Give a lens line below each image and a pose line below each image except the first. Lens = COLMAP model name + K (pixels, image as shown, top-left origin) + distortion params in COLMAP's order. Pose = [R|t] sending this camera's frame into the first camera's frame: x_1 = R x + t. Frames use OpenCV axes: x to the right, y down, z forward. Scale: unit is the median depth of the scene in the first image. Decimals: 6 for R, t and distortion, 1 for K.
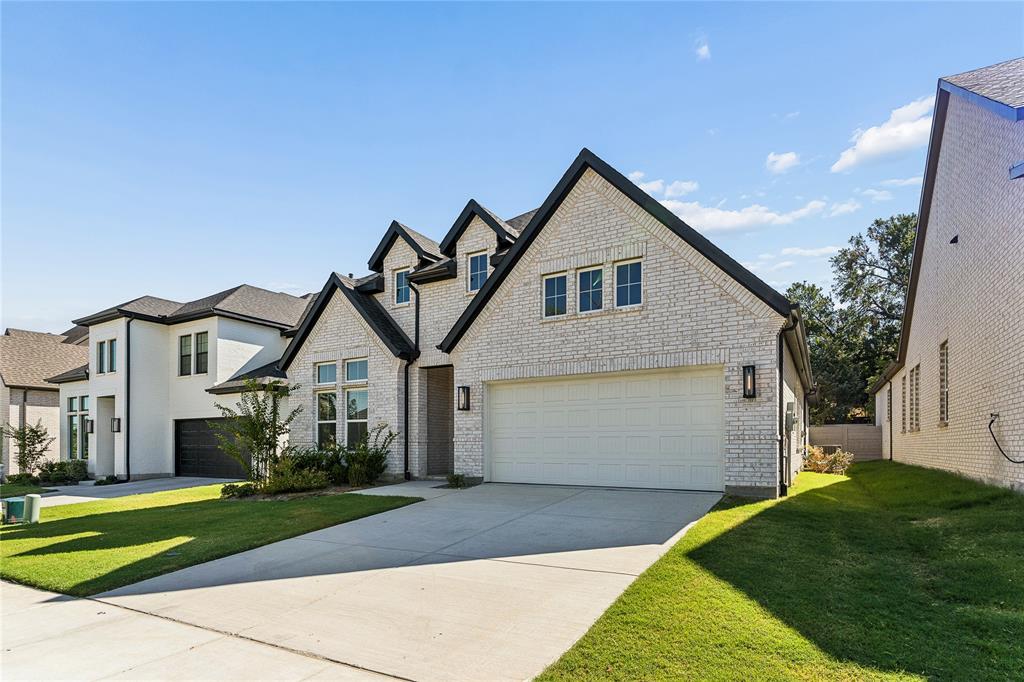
lens RADIAL K [[527.6, 0, 511.8], [0, 527.6, 360.6], [0, 0, 1]] dist [-0.001359, -0.000189]
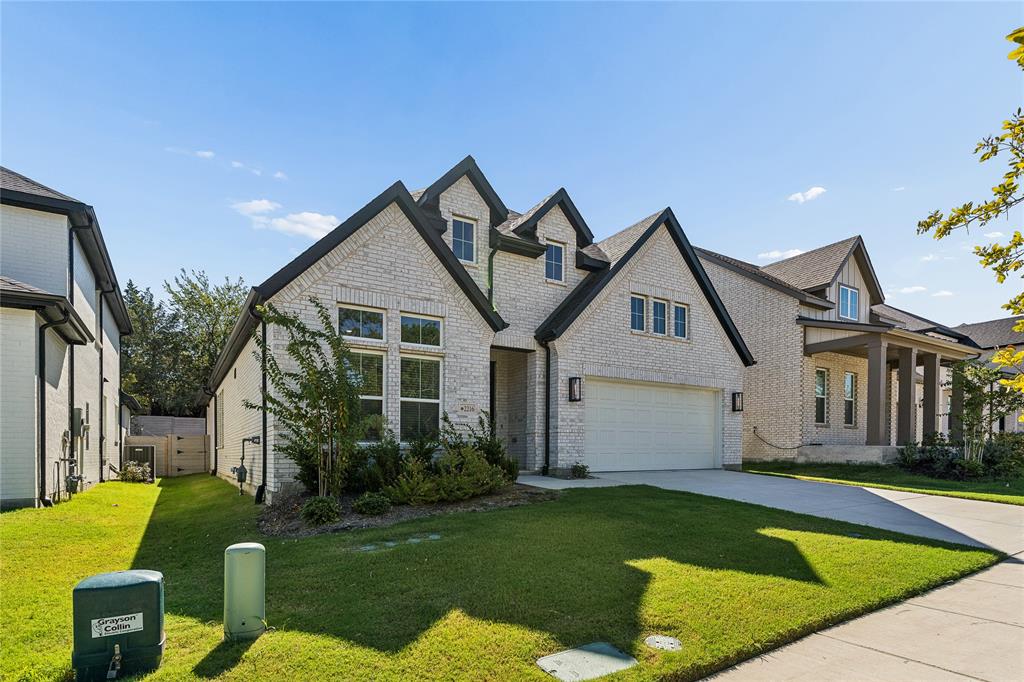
lens RADIAL K [[527.6, 0, 511.8], [0, 527.6, 360.6], [0, 0, 1]] dist [-0.001359, -0.000189]
pose [[0.459183, 0.141767, 0.876956, -1.025421], [-0.150410, 0.985338, -0.080532, 0.115801], [-0.875516, -0.094924, 0.473774, 0.635779]]
